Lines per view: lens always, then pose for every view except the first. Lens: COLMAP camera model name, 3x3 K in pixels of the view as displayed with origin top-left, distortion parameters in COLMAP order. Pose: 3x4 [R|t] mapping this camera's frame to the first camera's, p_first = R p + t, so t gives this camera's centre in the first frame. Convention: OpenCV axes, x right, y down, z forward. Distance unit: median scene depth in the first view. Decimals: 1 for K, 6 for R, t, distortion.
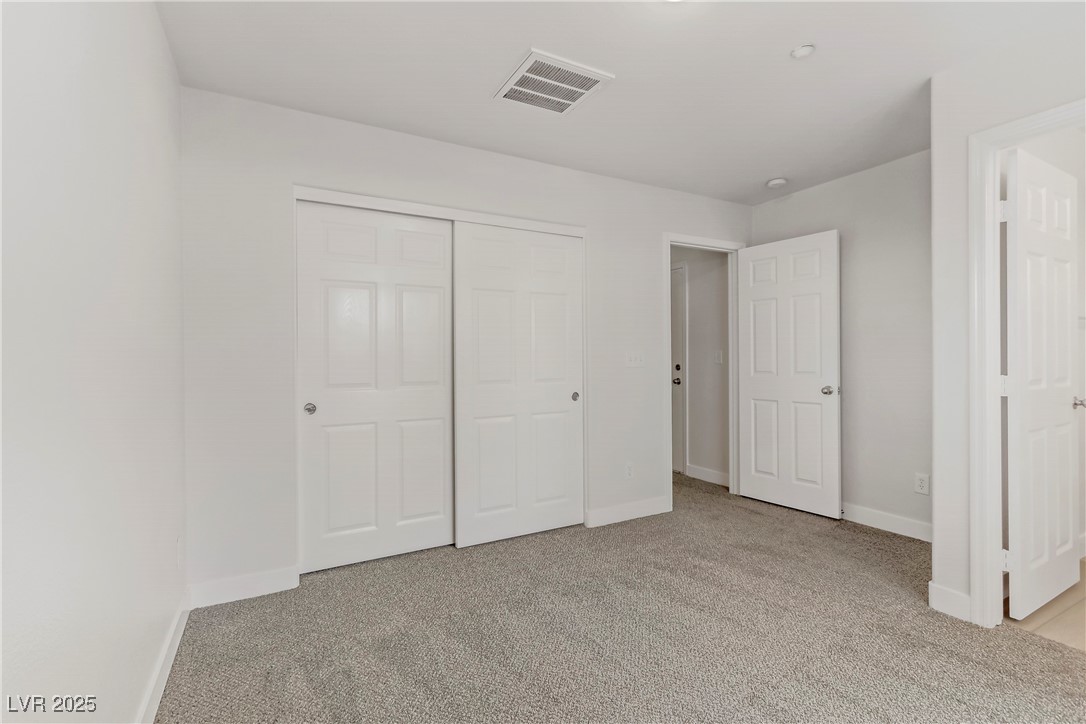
lens RADIAL K [[493.4, 0, 540.4], [0, 493.4, 357.4], [0, 0, 1]] dist [-0.004682, 0.003179]
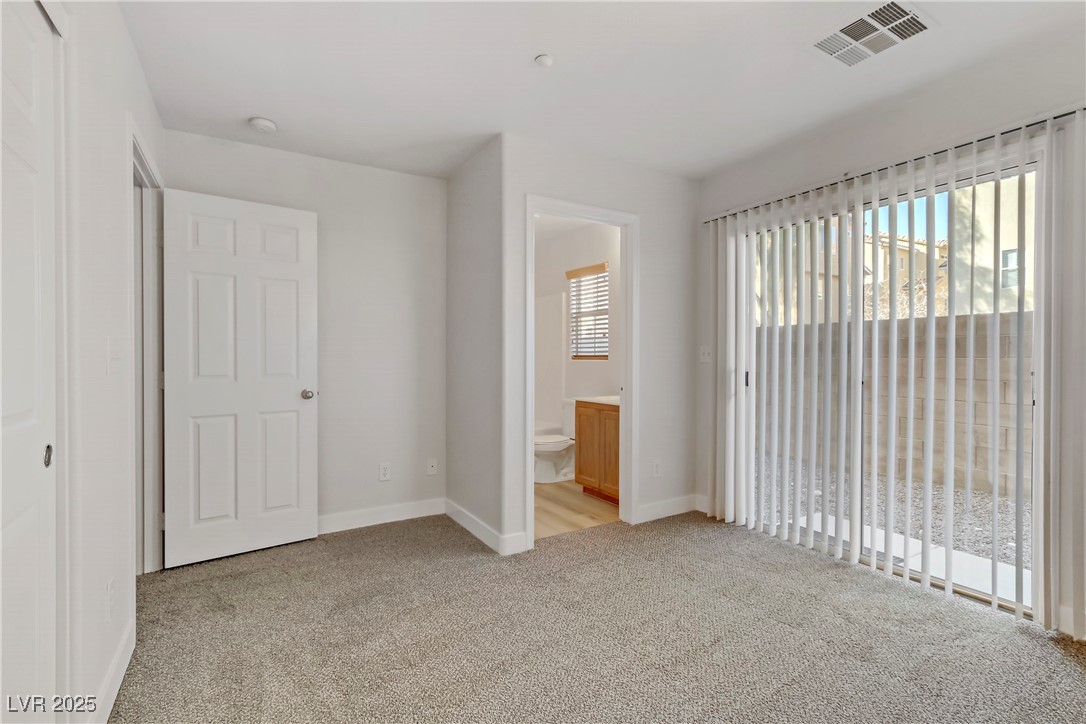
lens RADIAL K [[493.4, 0, 539.8], [0, 493.4, 360.2], [0, 0, 1]] dist [-0.004682, 0.003179]
pose [[-0.039803, -0.001912, 0.999206, -0.303424], [0.002732, 0.999994, 0.002022, 0.006757], [-0.999204, 0.002810, -0.039797, 0.630565]]
